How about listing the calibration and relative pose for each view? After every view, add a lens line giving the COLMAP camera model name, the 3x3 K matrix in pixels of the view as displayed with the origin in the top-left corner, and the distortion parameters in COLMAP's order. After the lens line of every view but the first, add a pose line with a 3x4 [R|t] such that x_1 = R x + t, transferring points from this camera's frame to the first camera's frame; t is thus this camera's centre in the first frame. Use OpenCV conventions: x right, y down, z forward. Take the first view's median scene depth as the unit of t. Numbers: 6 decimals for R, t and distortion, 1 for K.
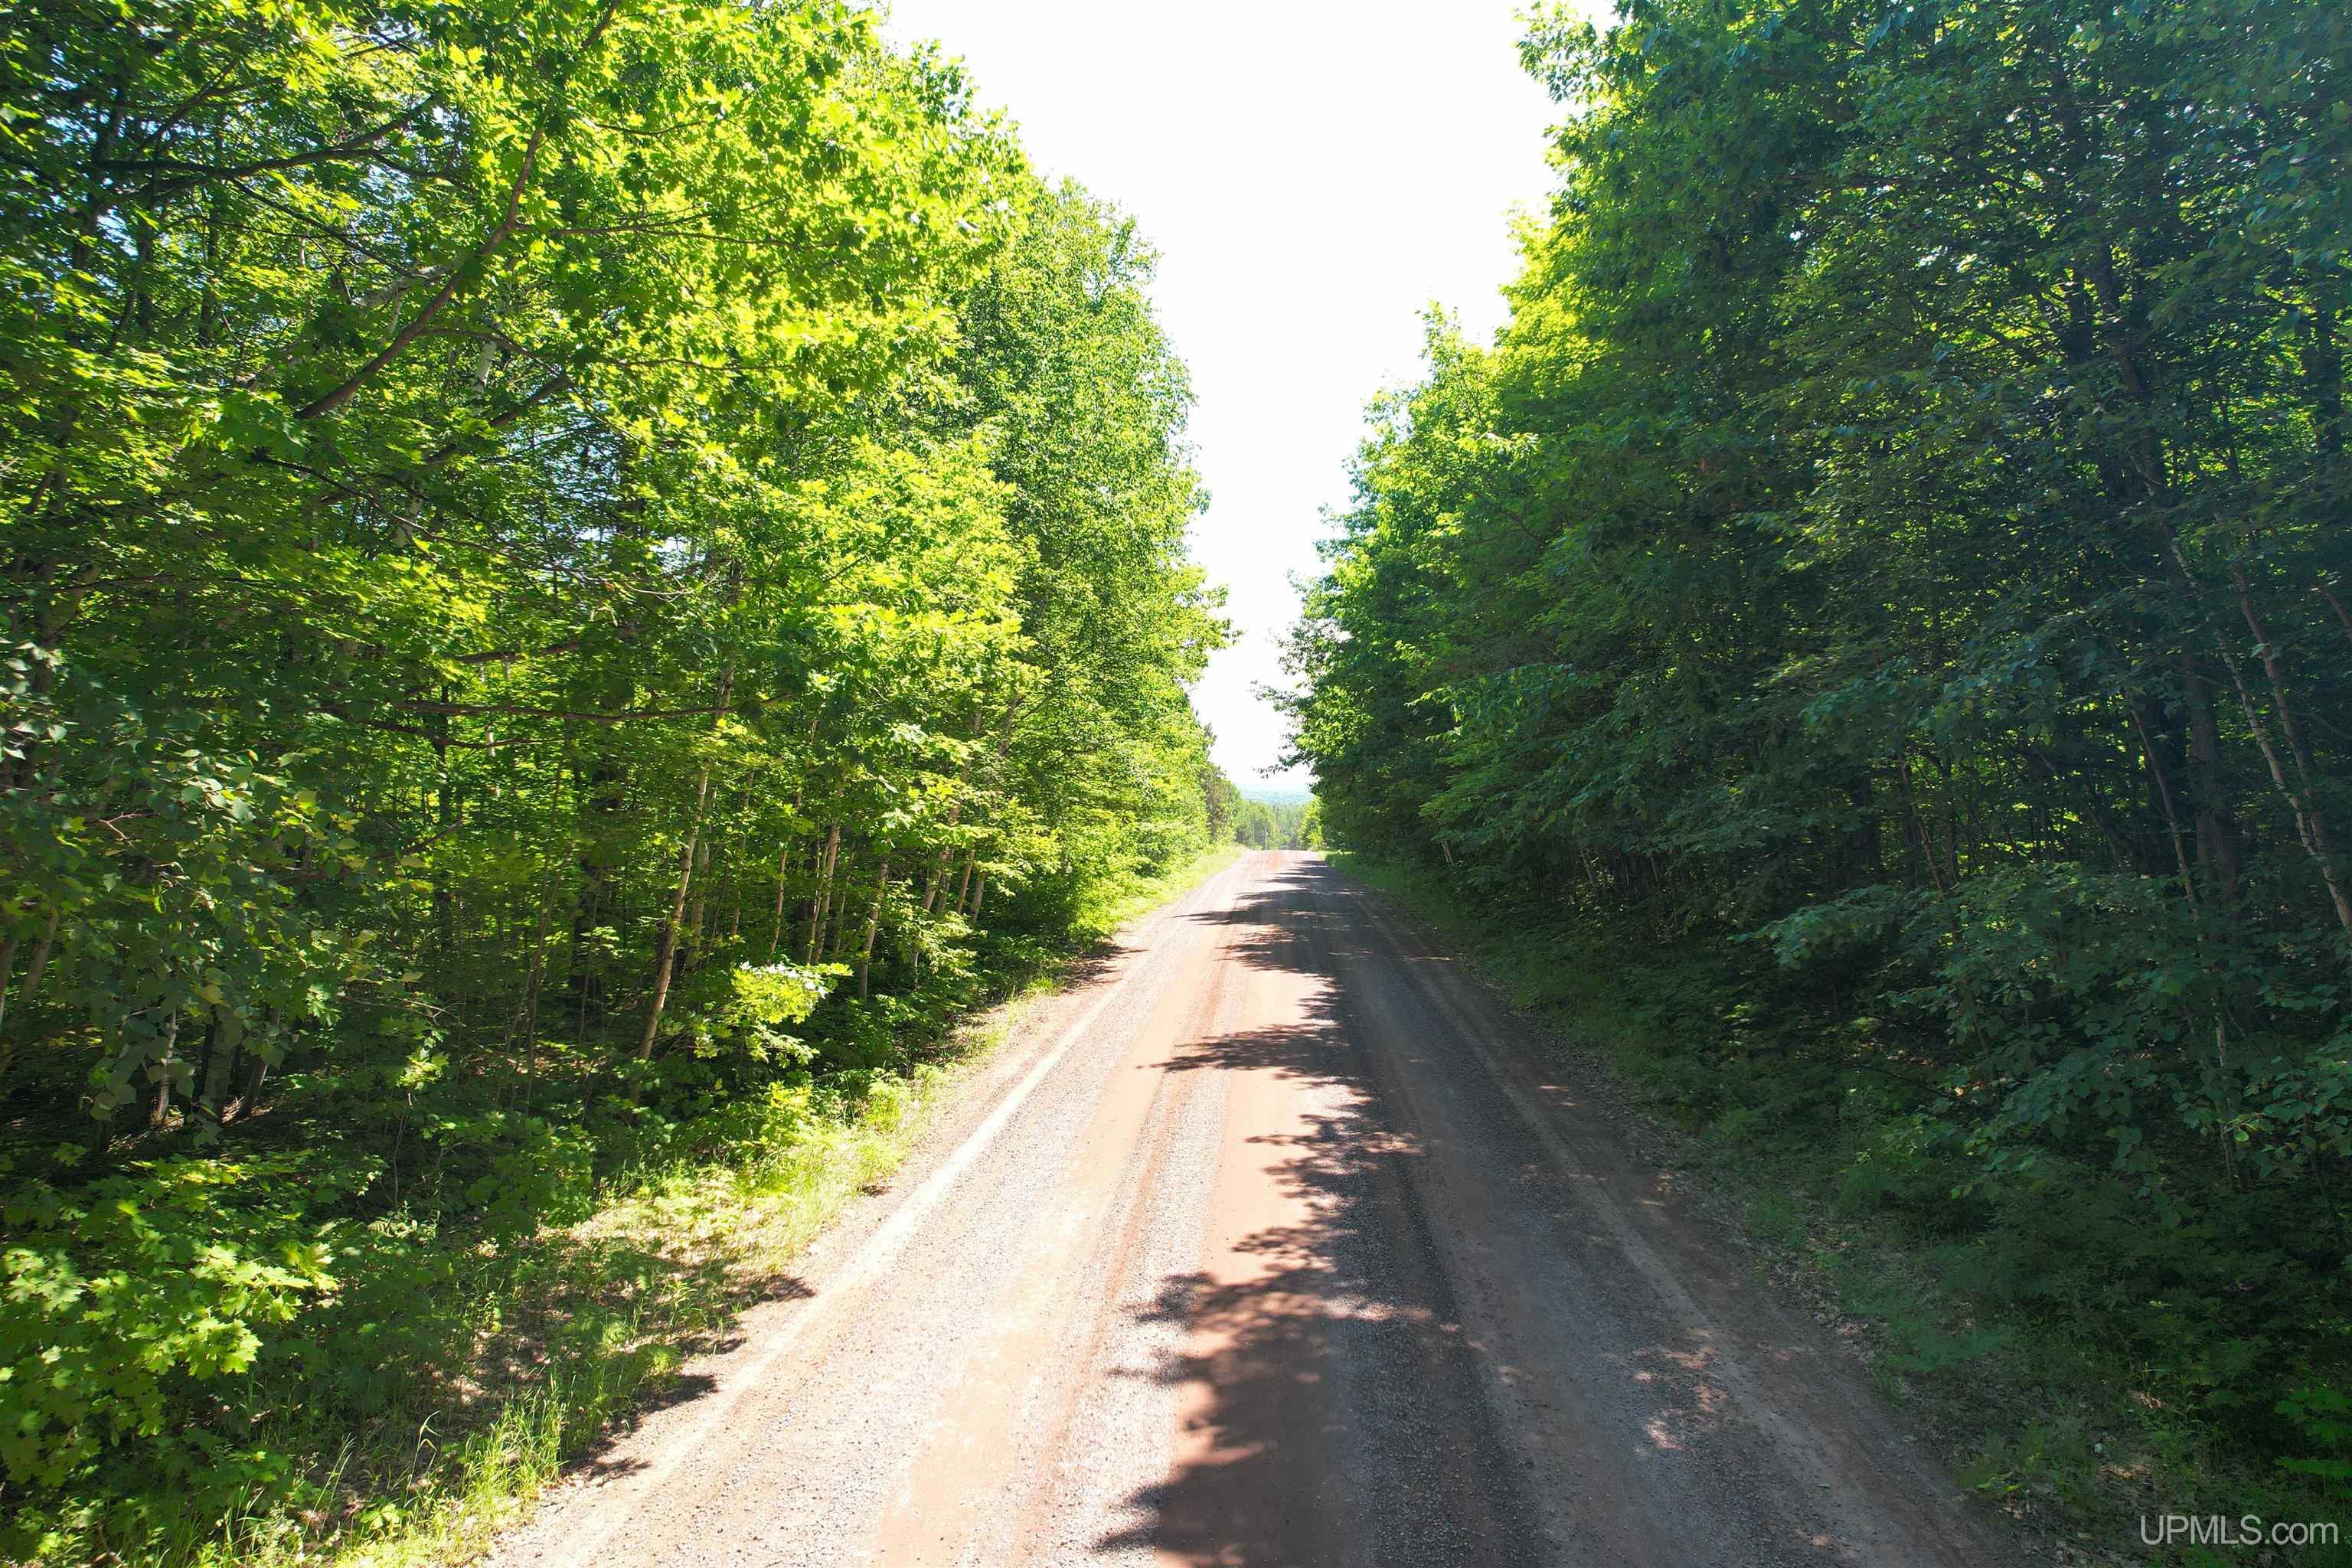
lens RADIAL K [[1504.9, 0, 1180.6], [0, 1504.9, 779.2], [0, 0, 1]] dist [-0.077450, 0.072319]
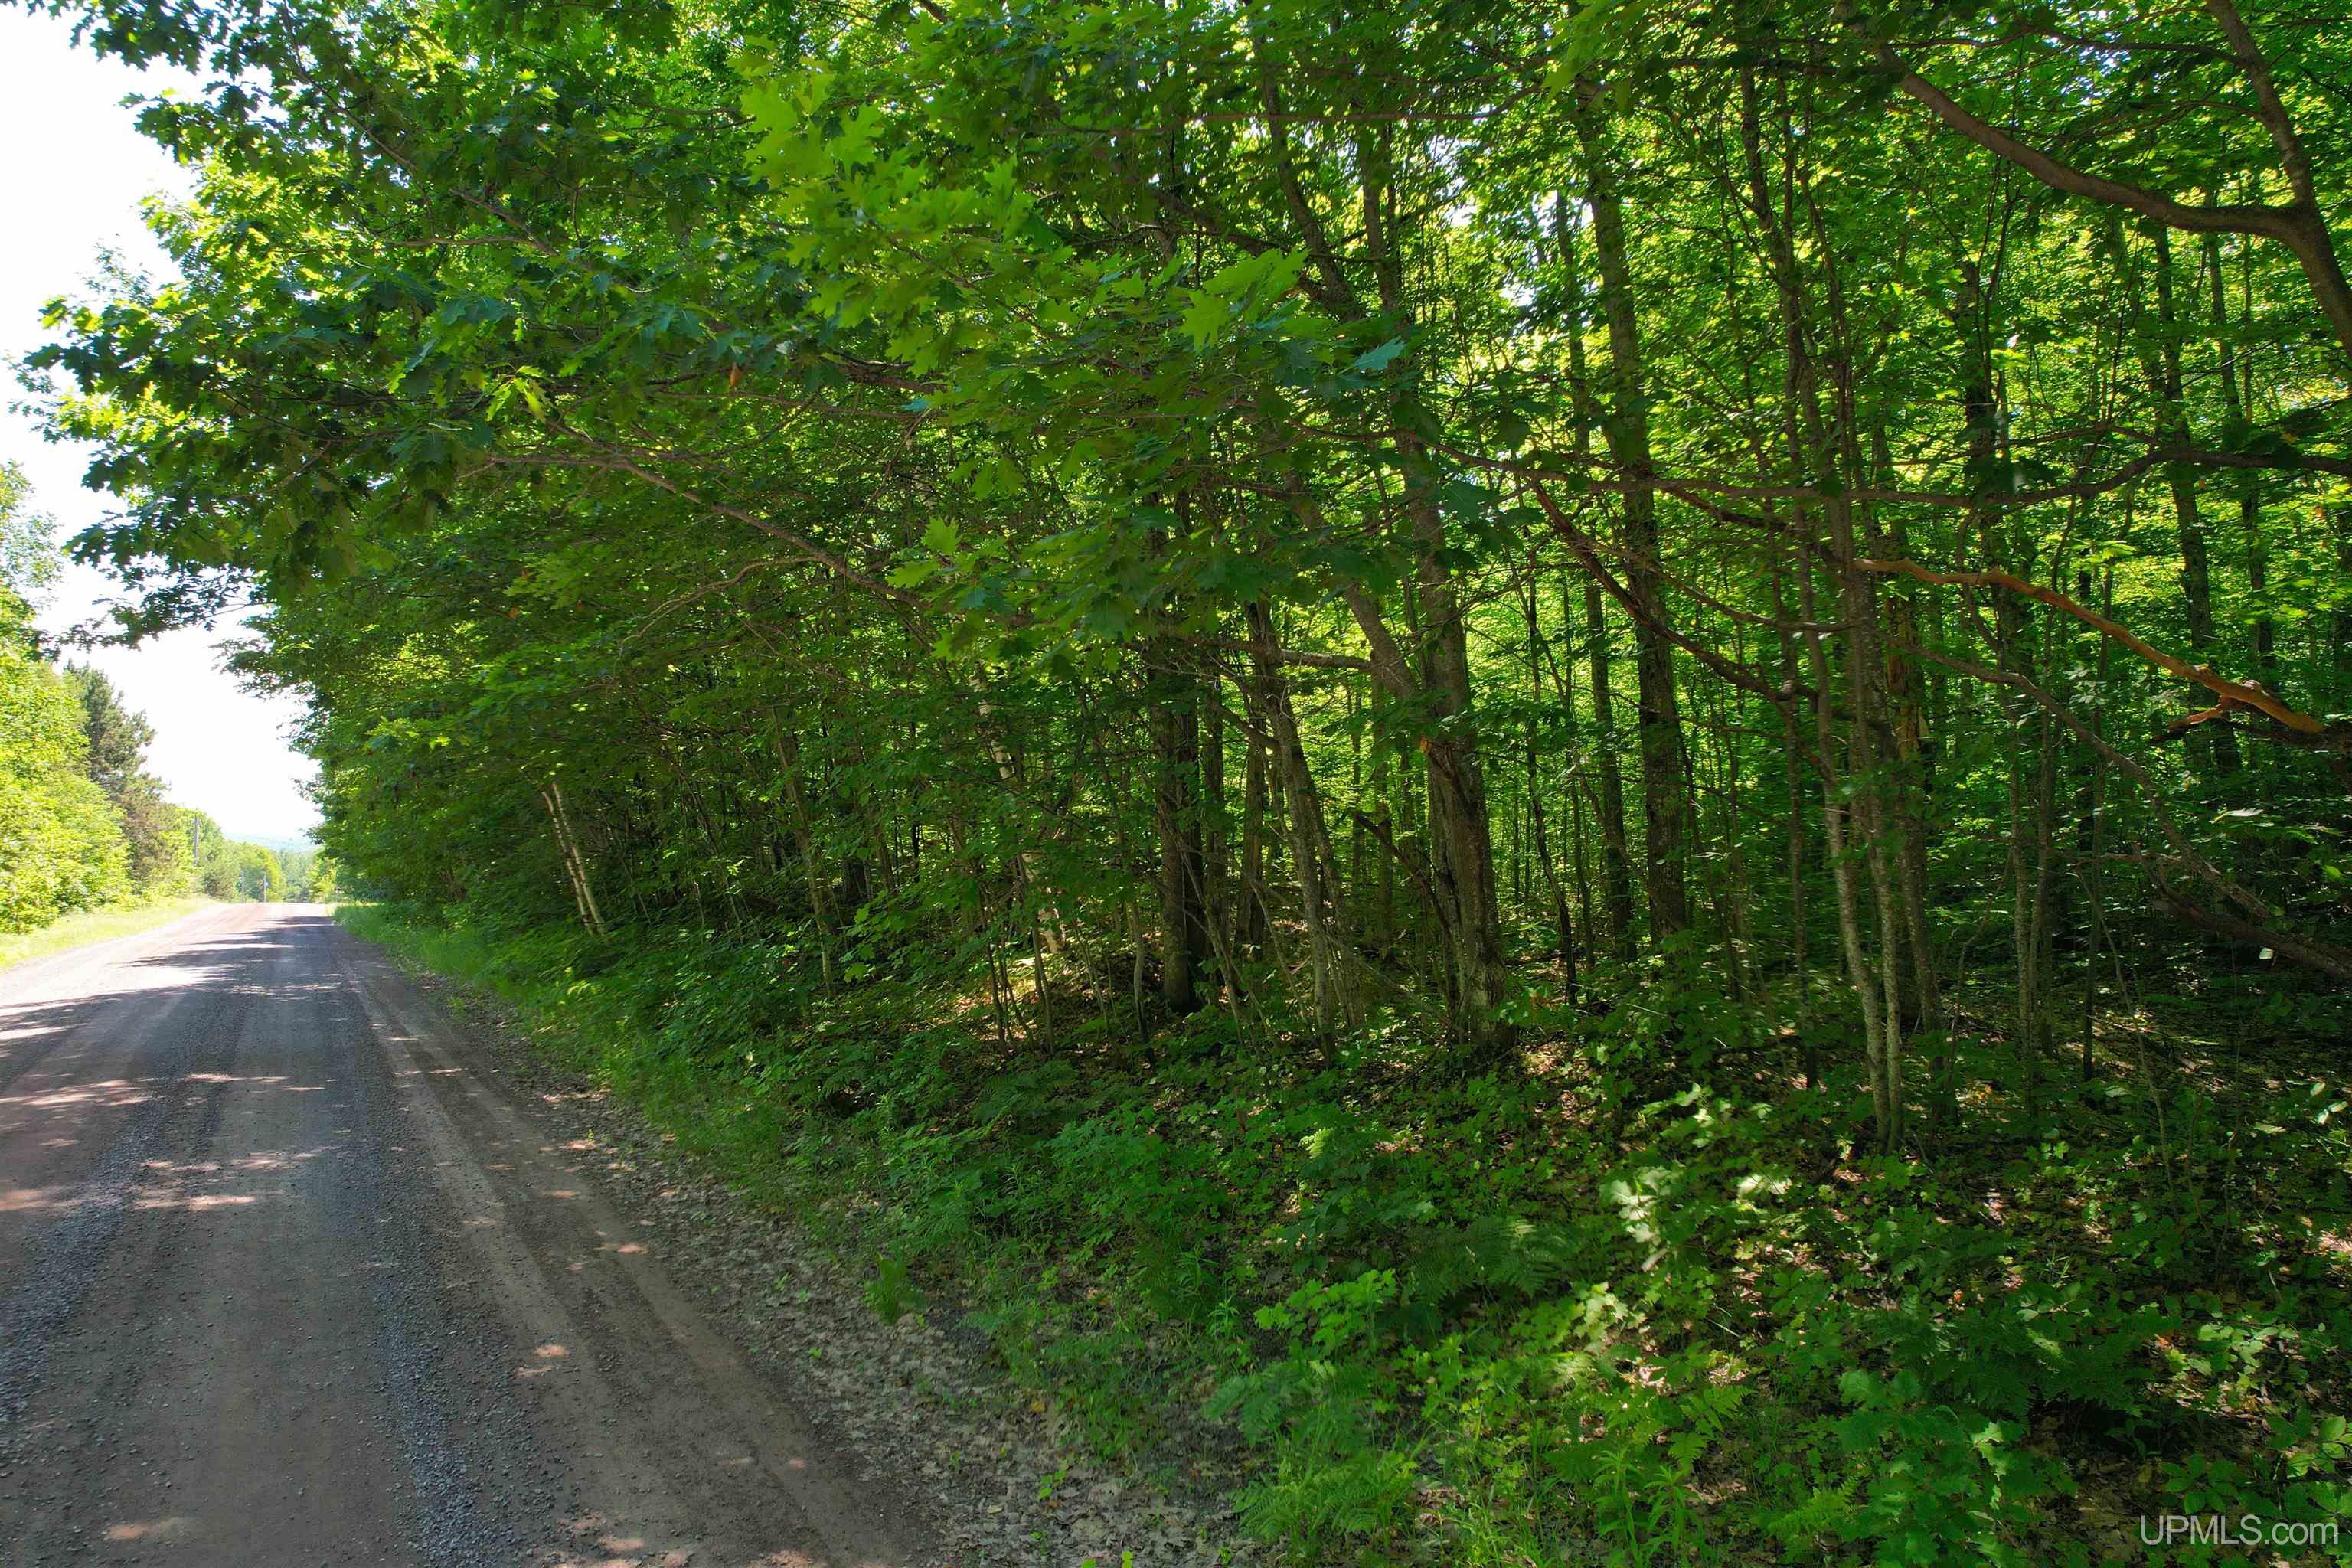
lens RADIAL K [[1504.9, 0, 1180.6], [0, 1504.9, 779.2], [0, 0, 1]] dist [-0.077450, 0.072319]
pose [[0.822310, 0.026907, 0.568403, 0.026835], [-0.008012, 0.999330, -0.035716, 0.012116], [-0.568983, 0.024815, 0.821975, 0.213520]]
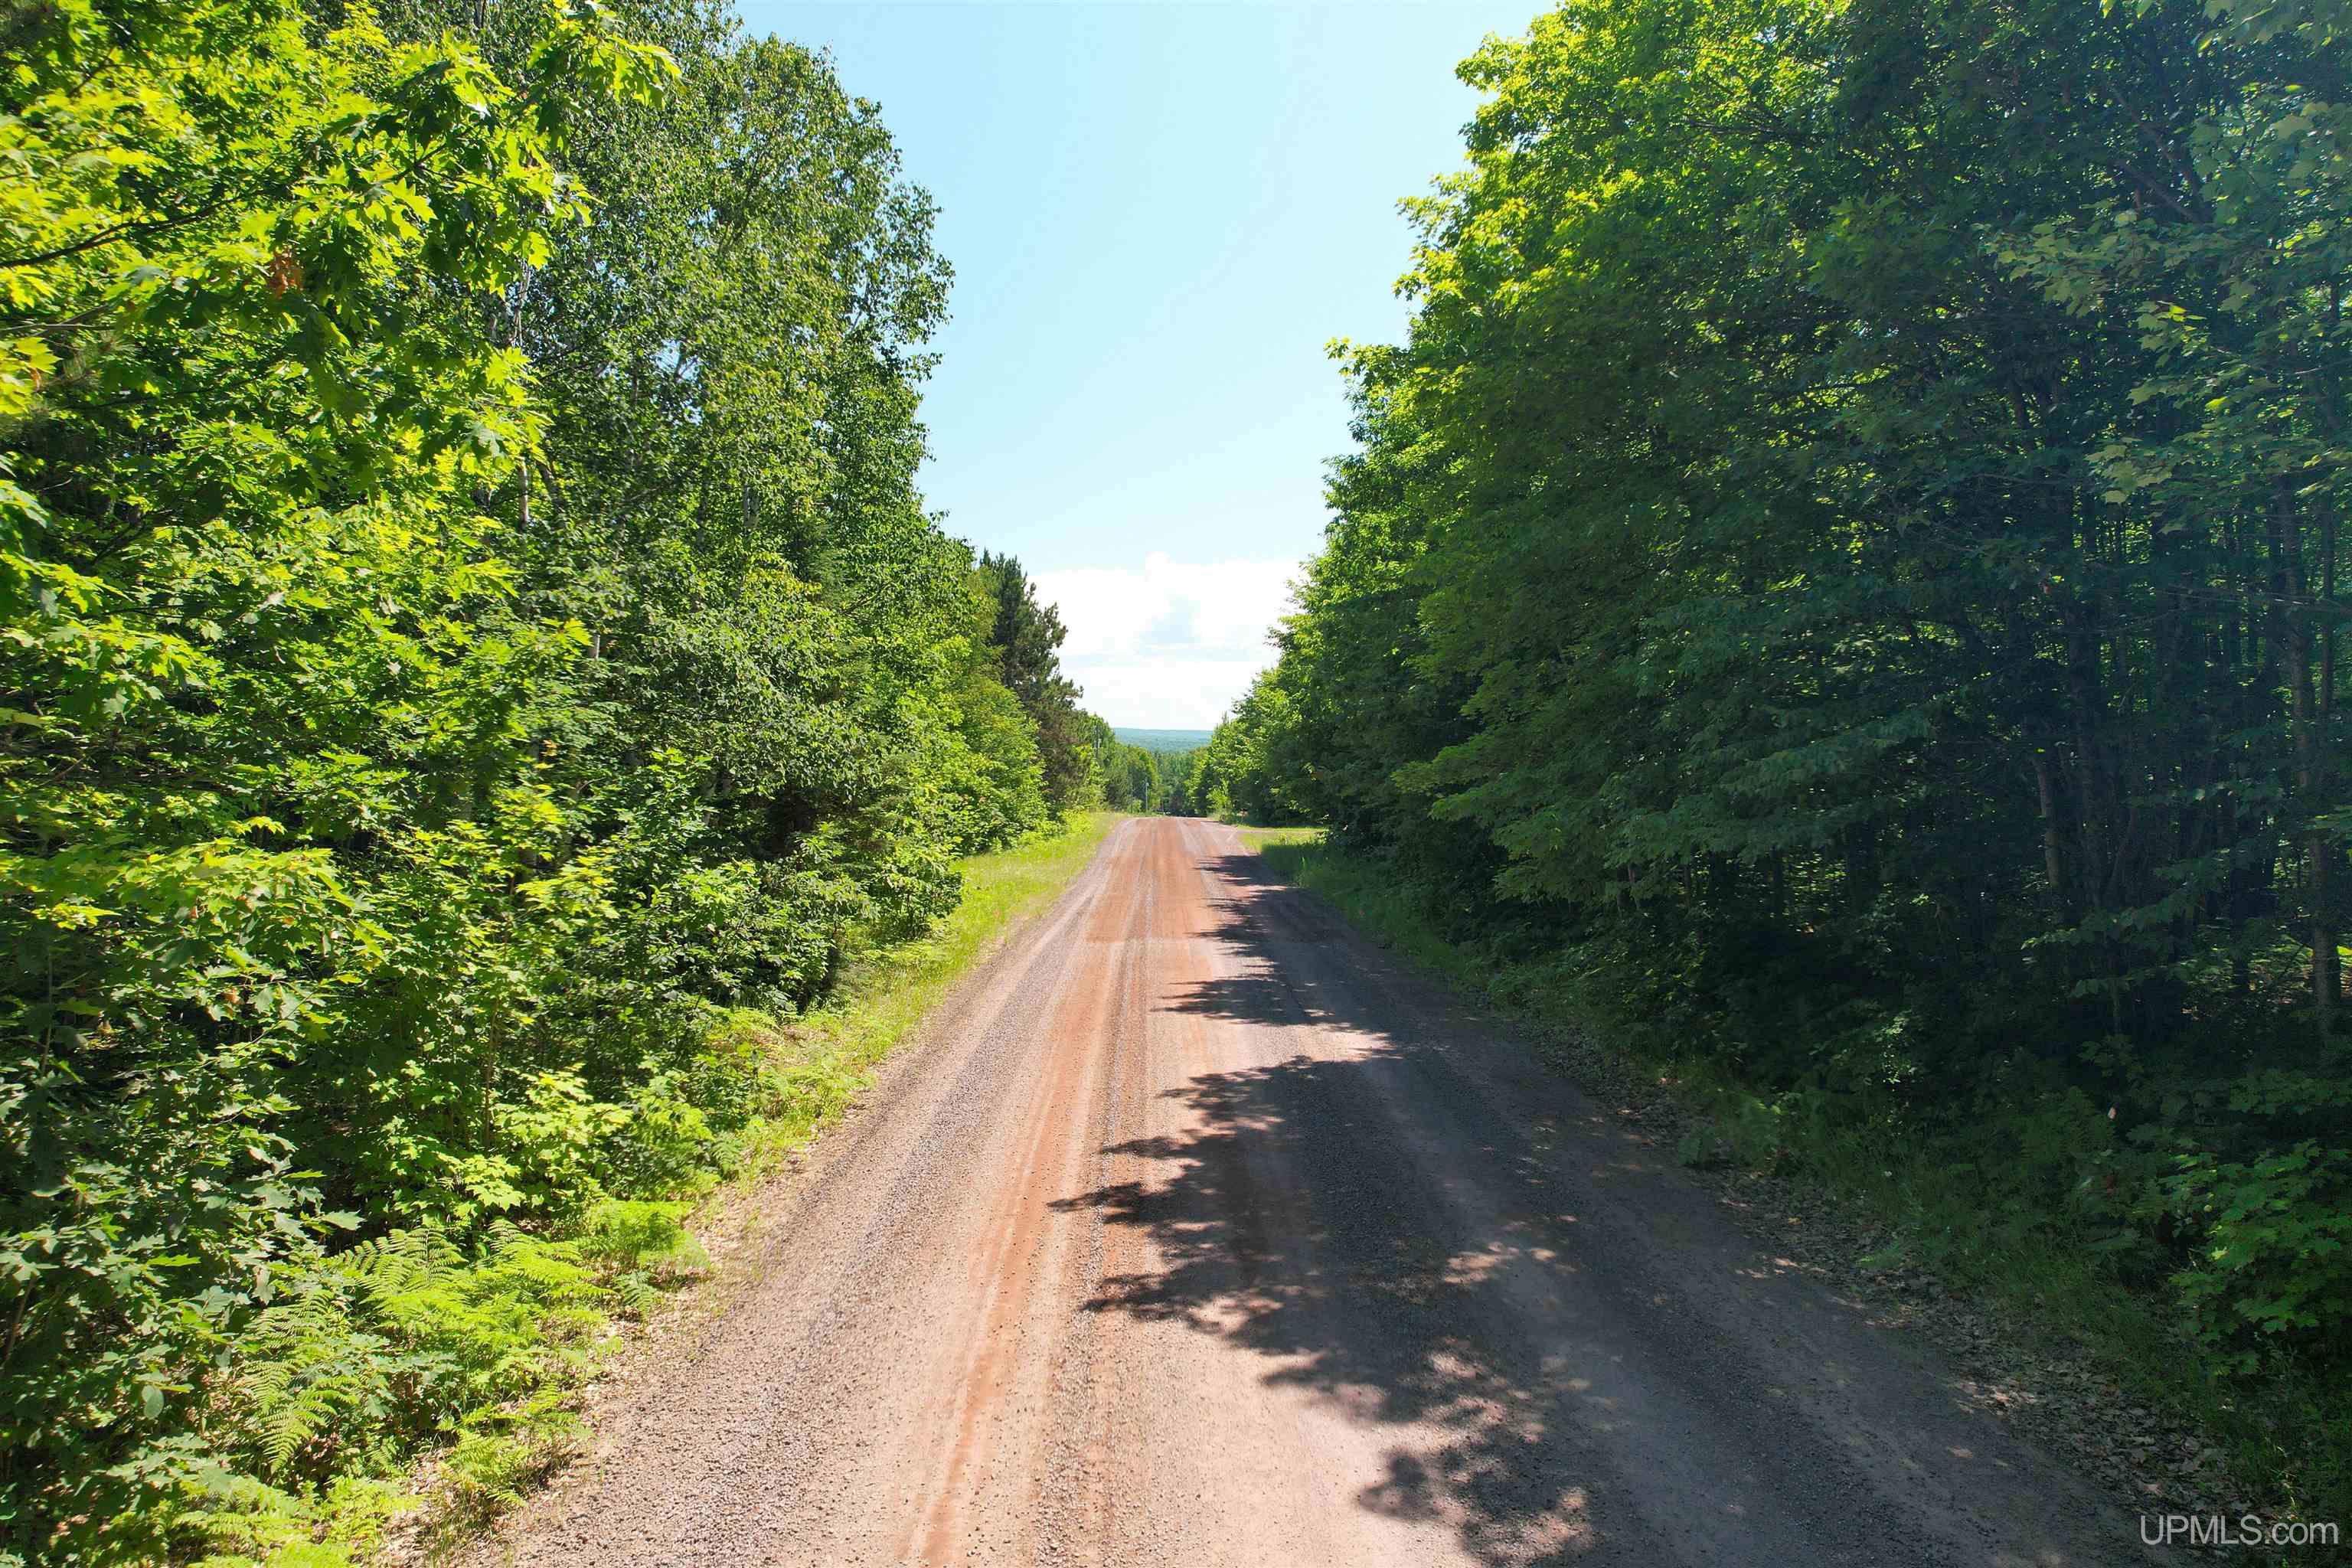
lens RADIAL K [[1504.9, 0, 1180.6], [0, 1504.9, 779.2], [0, 0, 1]] dist [-0.077450, 0.072319]
pose [[0.996774, 0.006939, 0.079959, 0.021919], [-0.009752, 0.999345, 0.034843, 0.008175], [-0.079665, -0.035511, 0.996189, 0.429954]]
